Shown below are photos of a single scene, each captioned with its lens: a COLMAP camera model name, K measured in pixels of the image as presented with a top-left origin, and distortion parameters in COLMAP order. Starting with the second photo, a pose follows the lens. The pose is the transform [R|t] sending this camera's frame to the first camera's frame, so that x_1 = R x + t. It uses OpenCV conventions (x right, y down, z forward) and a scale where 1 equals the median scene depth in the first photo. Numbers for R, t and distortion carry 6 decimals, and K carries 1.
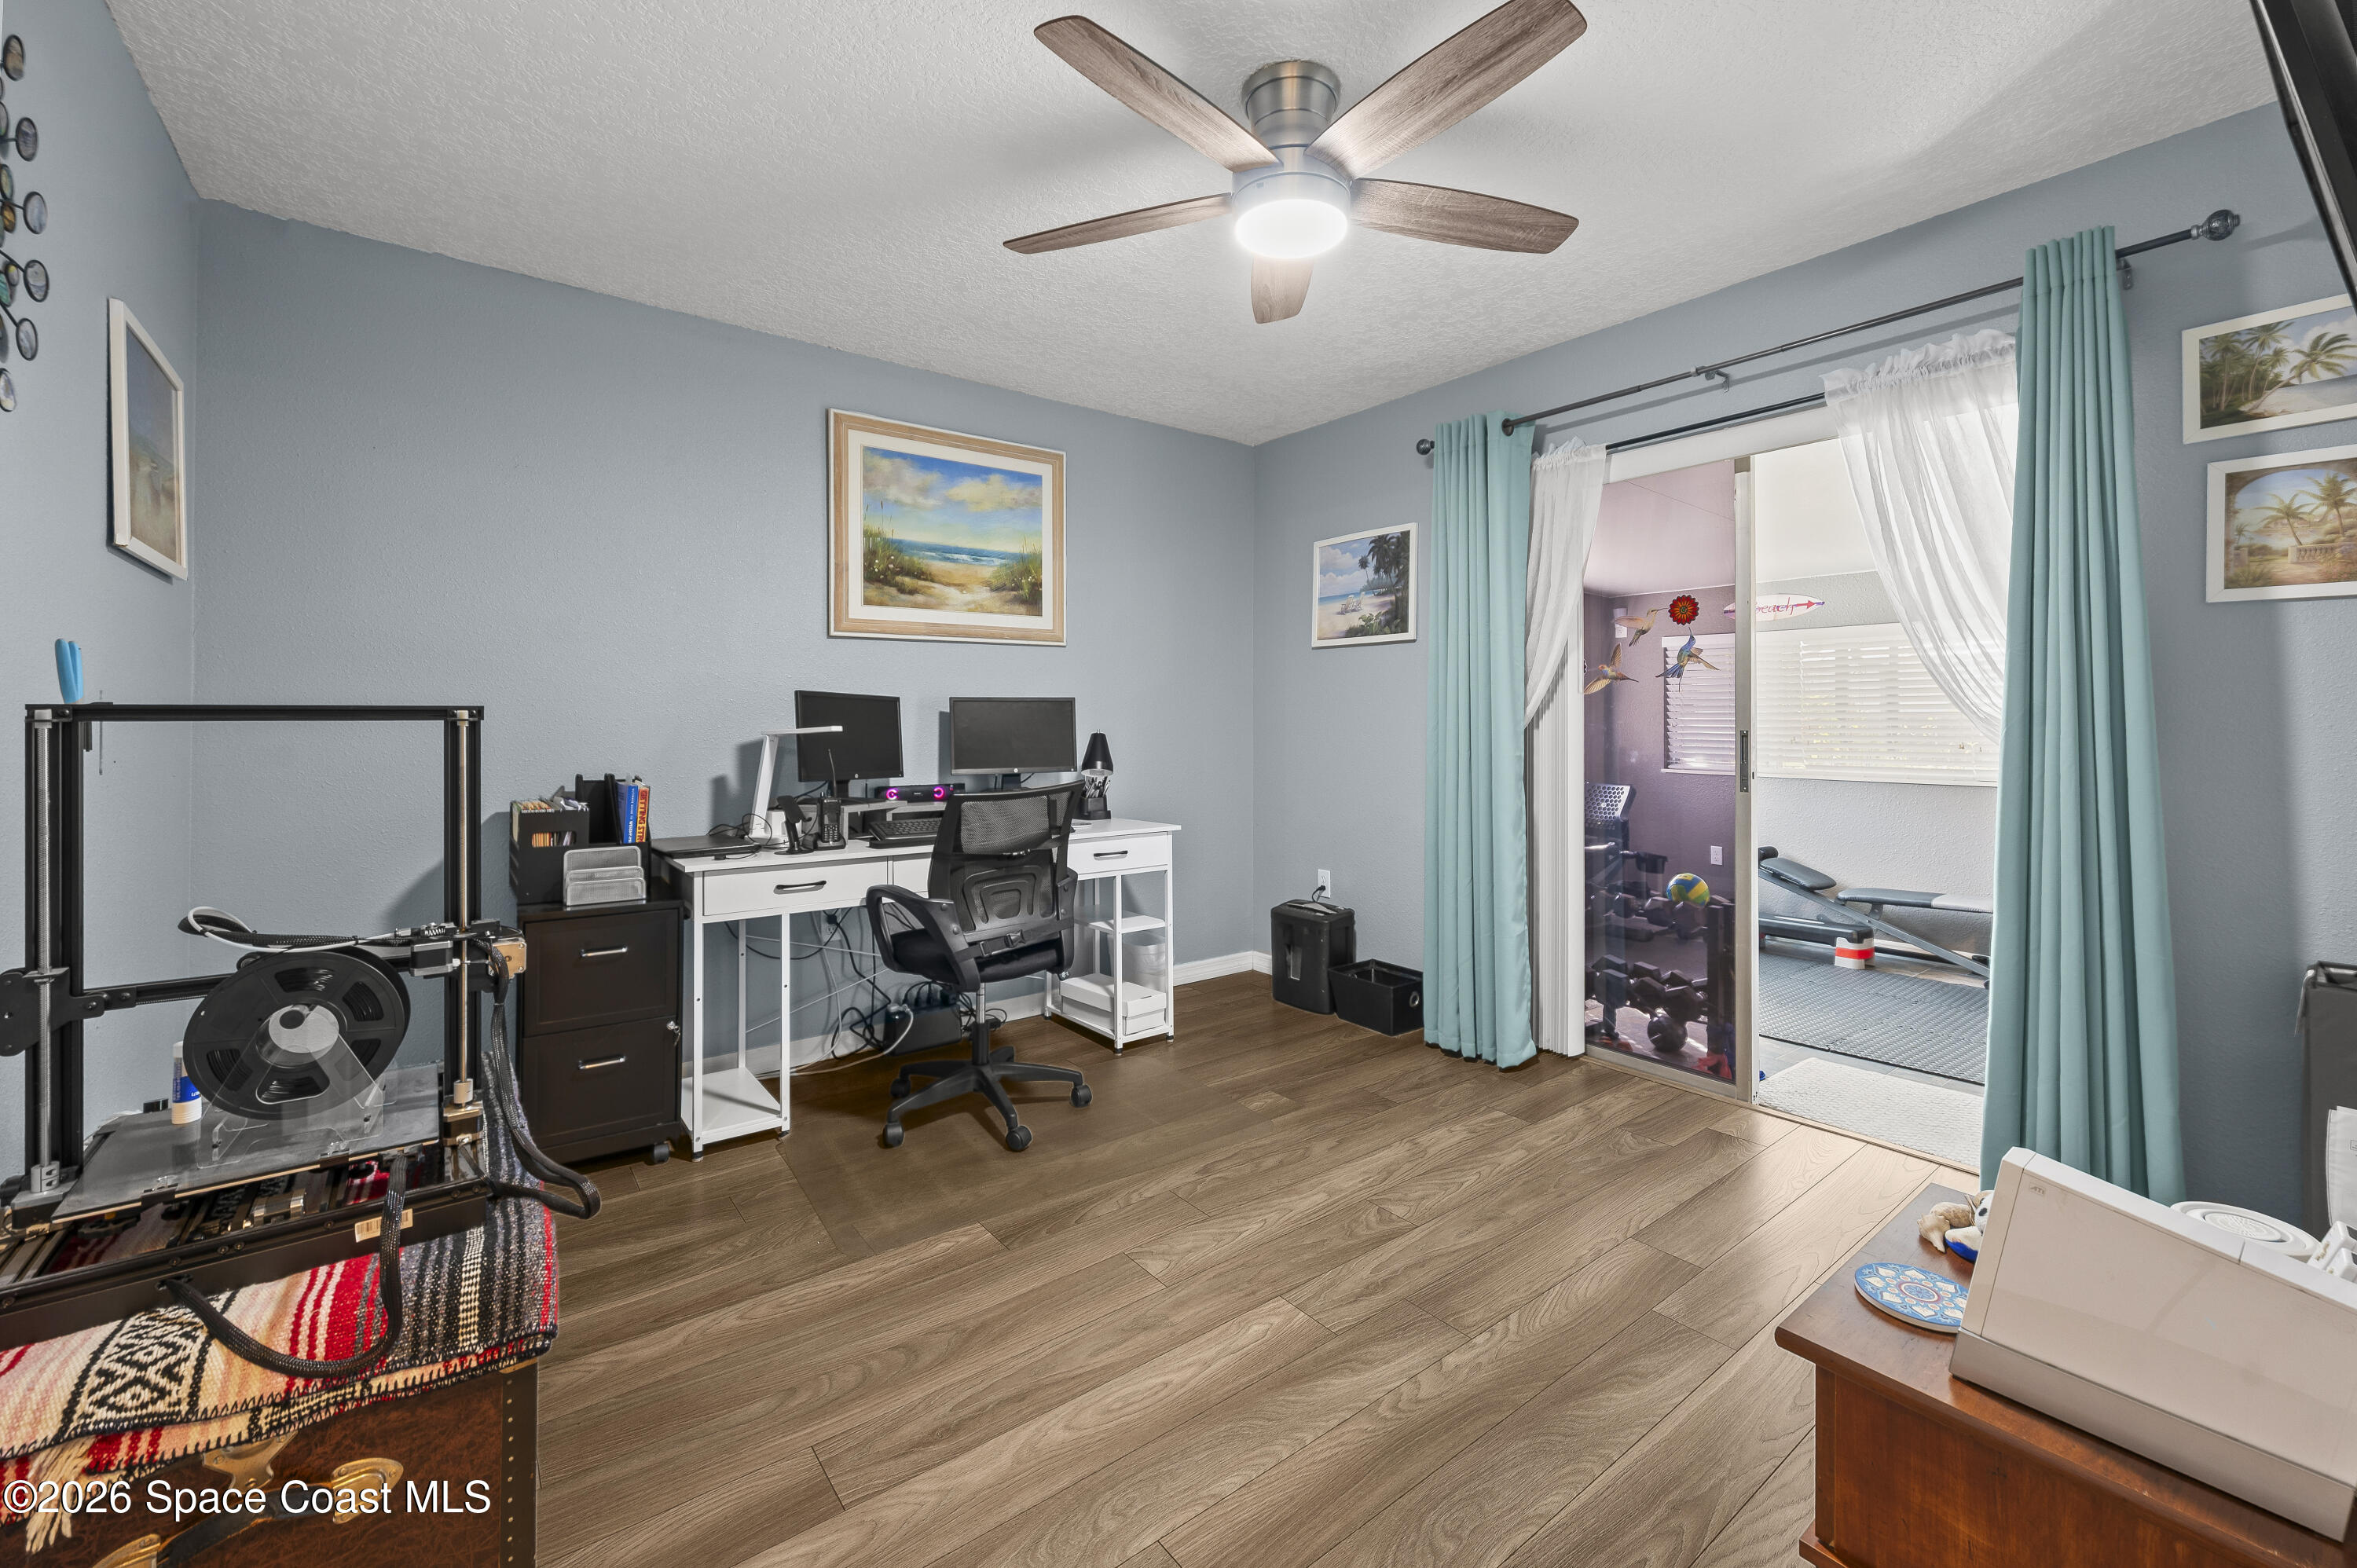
lens RADIAL K [[980.5, 0, 1184.4], [0, 980.5, 720.1], [0, 0, 1]] dist [0.000701, 0.000013]
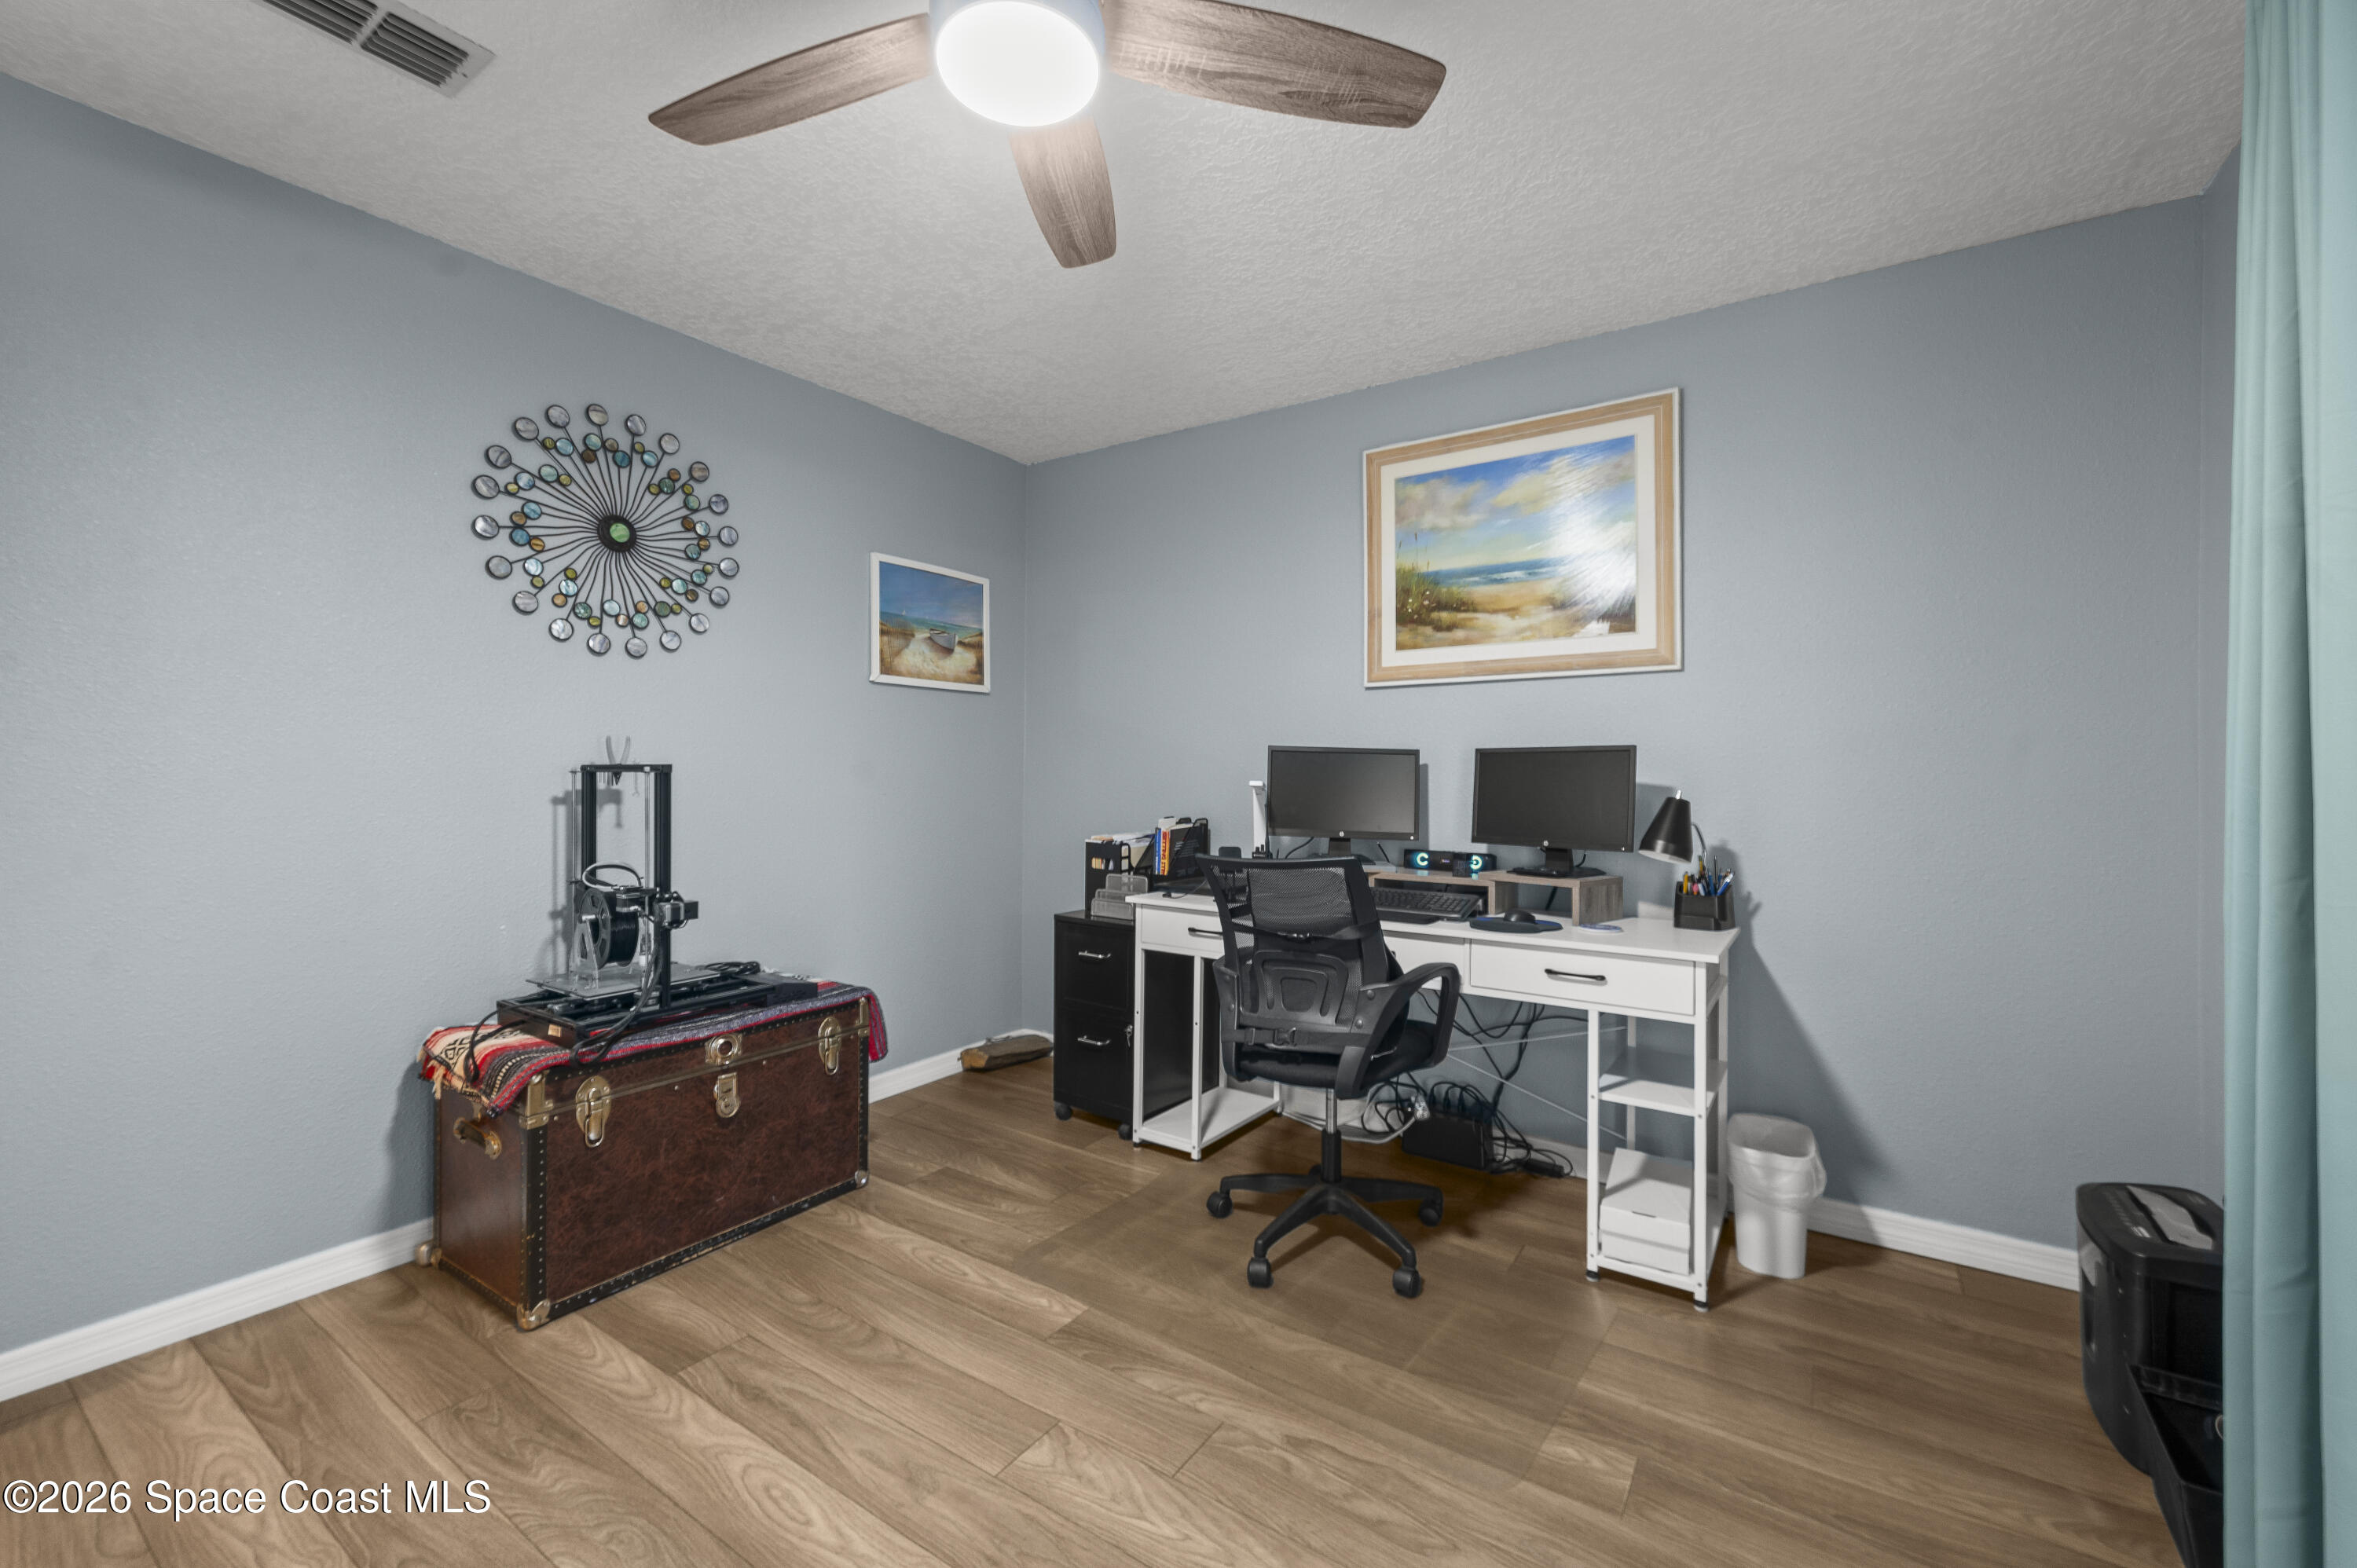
lens RADIAL K [[947.8, 0, 1180.3], [0, 947.8, 769.7], [0, 0, 1]] dist [0.000748, 0.000094]
pose [[0.315965, 0.001080, -0.948770, 0.480105], [-0.005220, 0.999986, -0.000600, -0.004155], [0.948757, 0.005142, 0.315966, 0.554907]]
